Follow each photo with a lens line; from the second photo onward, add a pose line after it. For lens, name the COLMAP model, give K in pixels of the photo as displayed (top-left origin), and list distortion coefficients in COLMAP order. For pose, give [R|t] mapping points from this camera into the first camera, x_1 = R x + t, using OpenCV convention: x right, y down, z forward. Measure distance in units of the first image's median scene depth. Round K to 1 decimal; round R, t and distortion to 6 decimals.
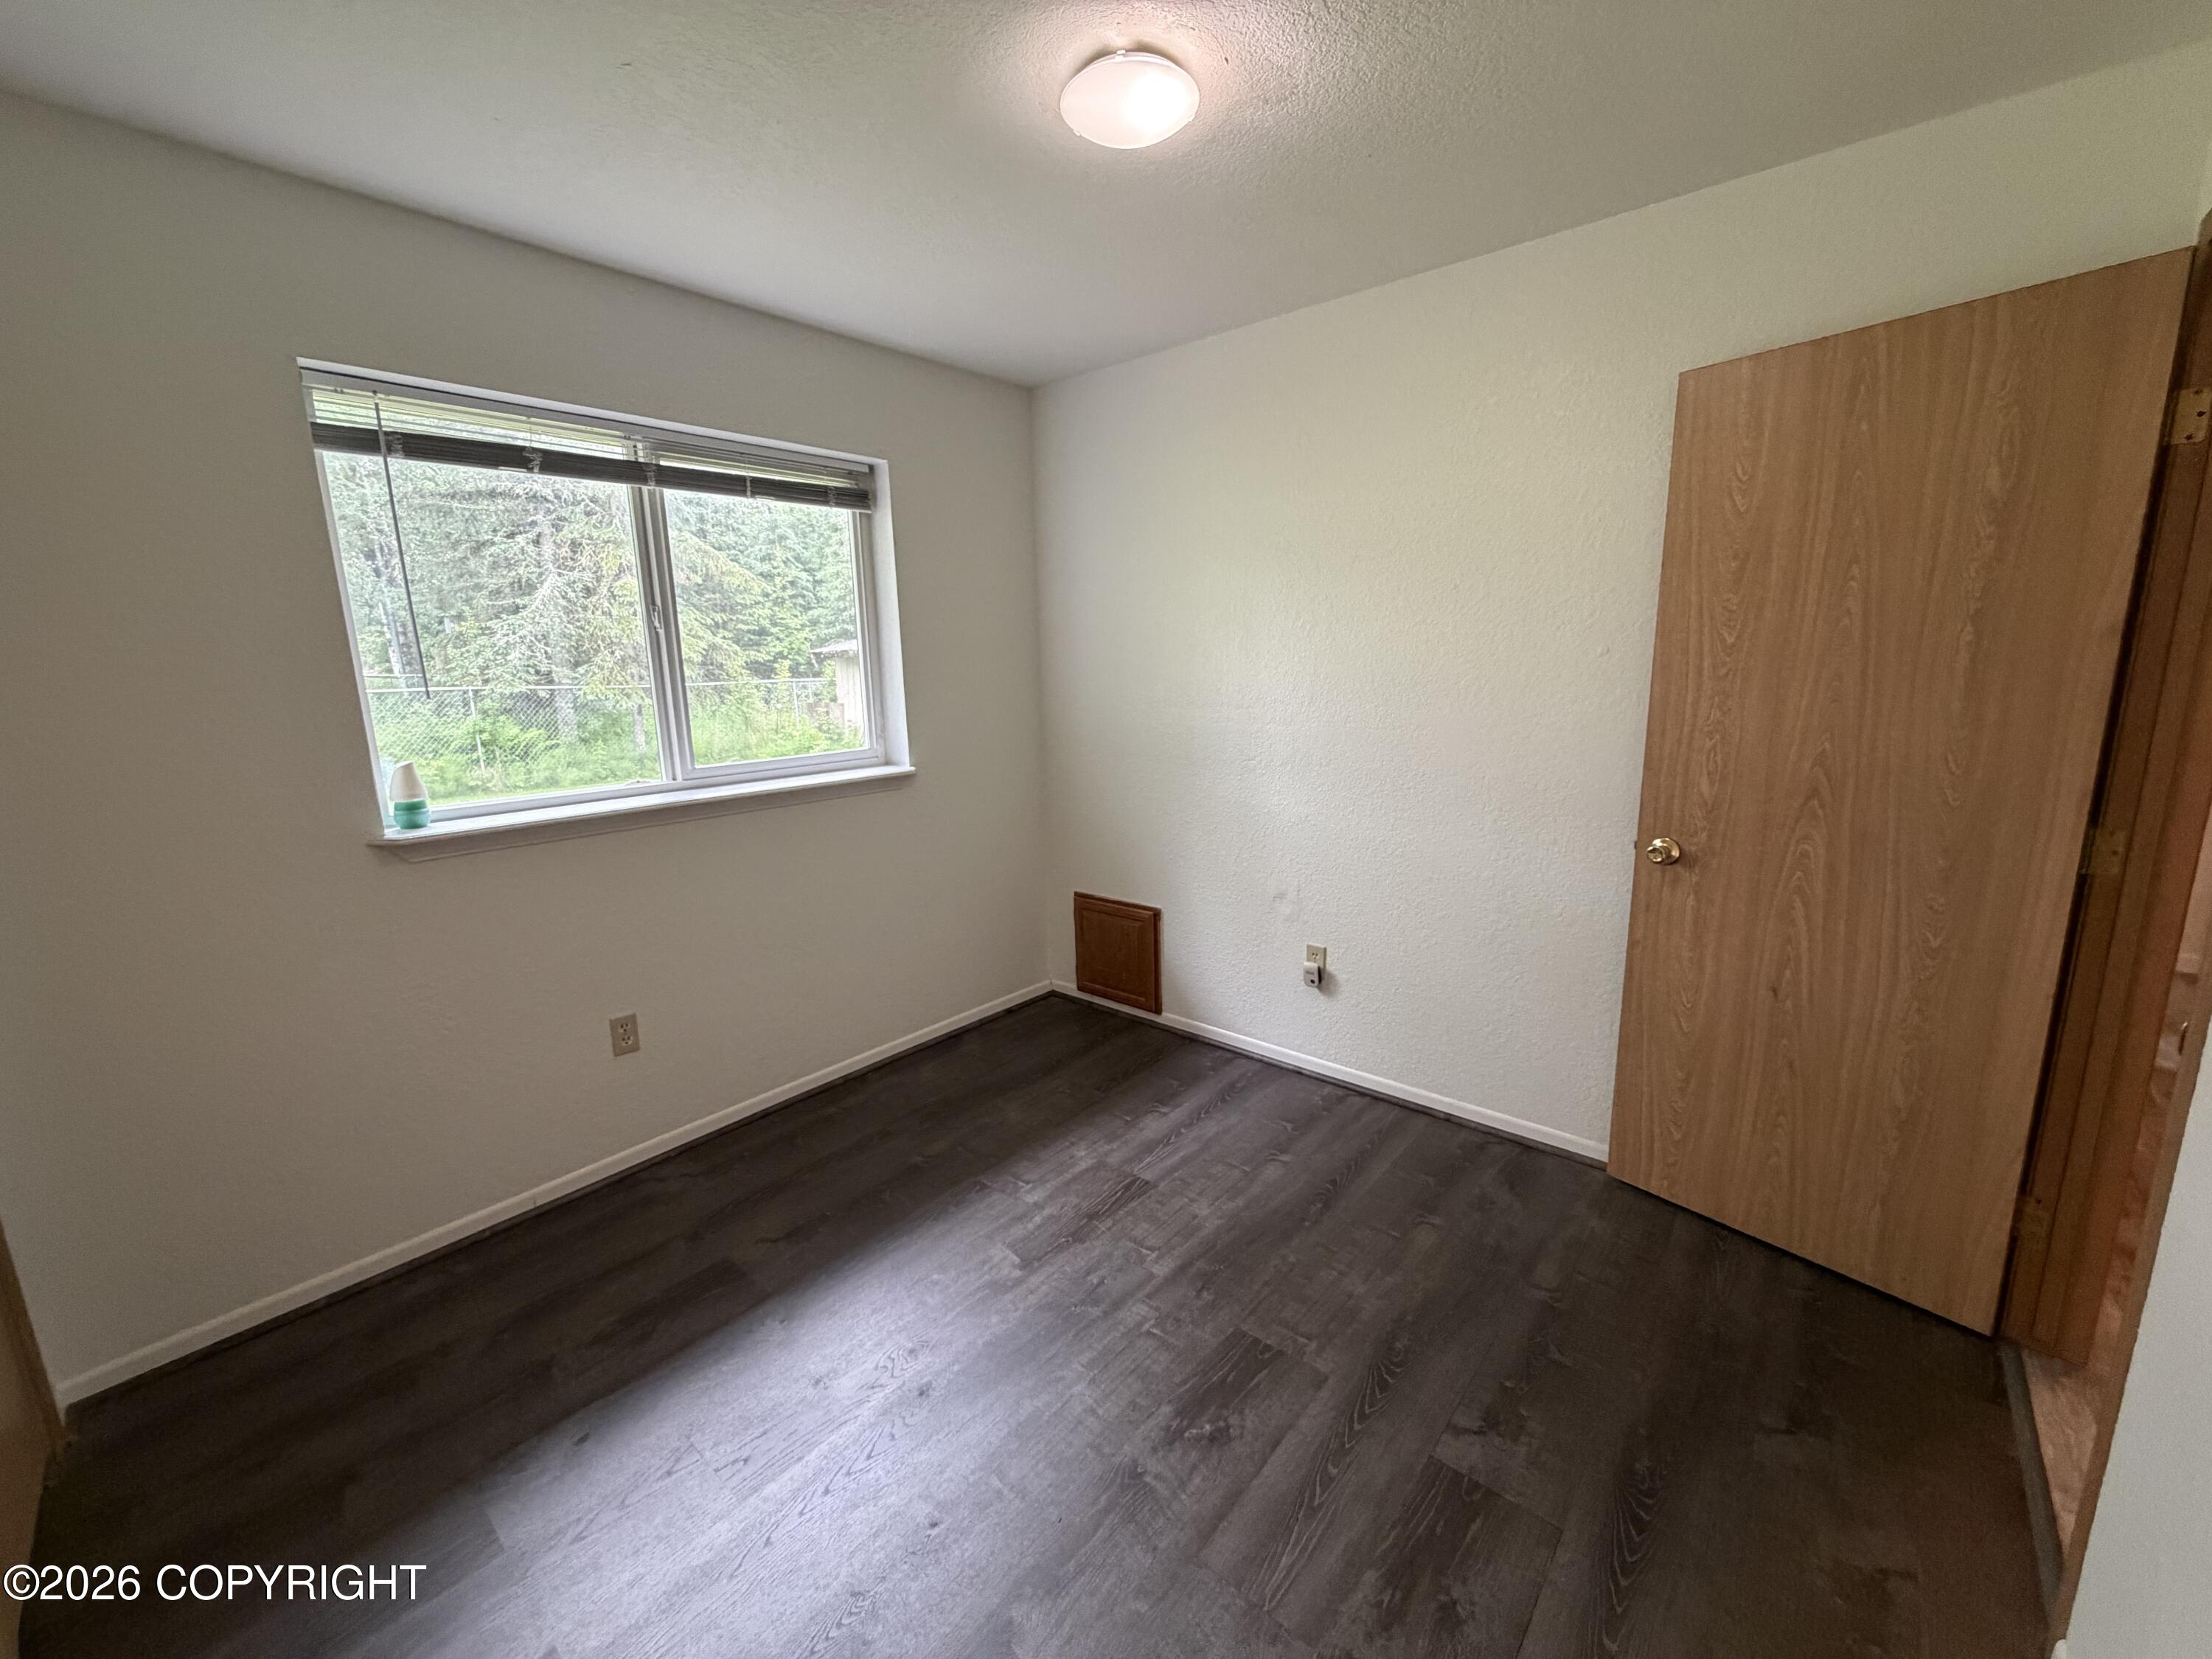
lens RADIAL K [[879.4, 0, 1099.0], [0, 879.4, 834.9], [0, 0, 1]] dist [0.000208, -0.000031]
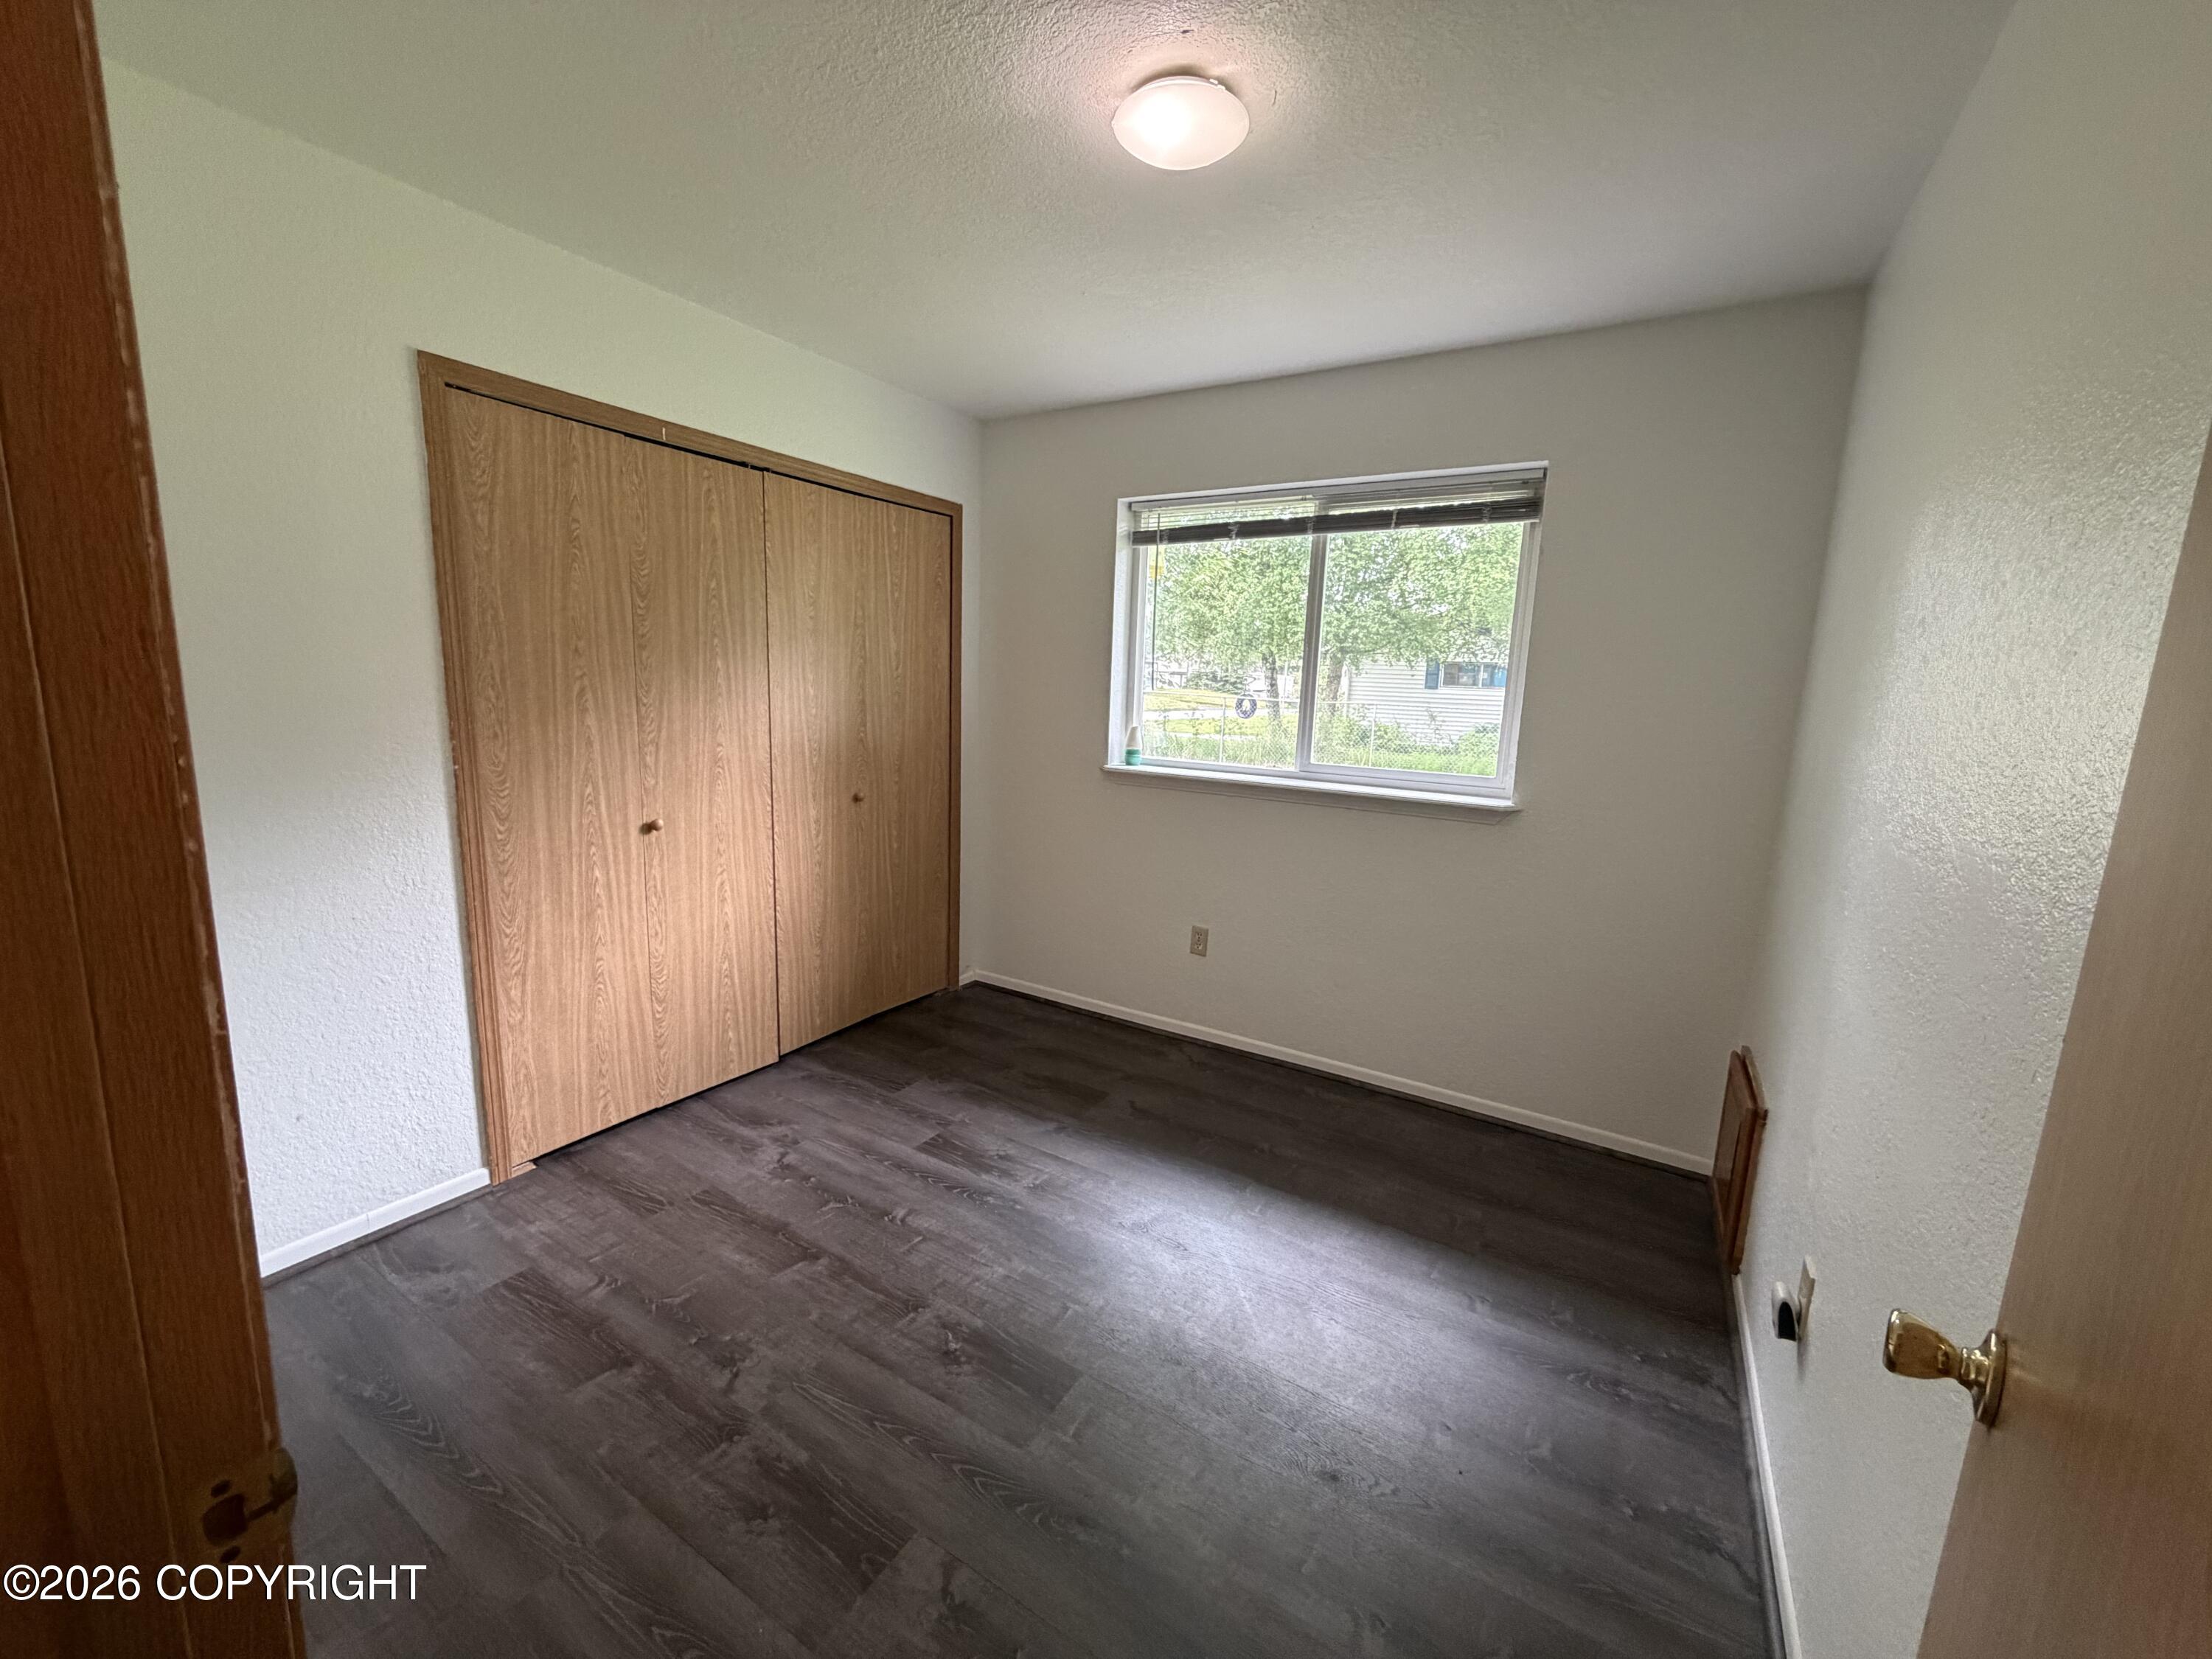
lens RADIAL K [[879.4, 0, 1101.5], [0, 879.4, 836.1], [0, 0, 1]] dist [0.000208, -0.000031]
pose [[0.162830, 0.199128, -0.966351, 0.894843], [-0.237894, 0.958450, 0.157415, -0.134559], [0.957545, 0.204257, 0.203436, 0.664722]]
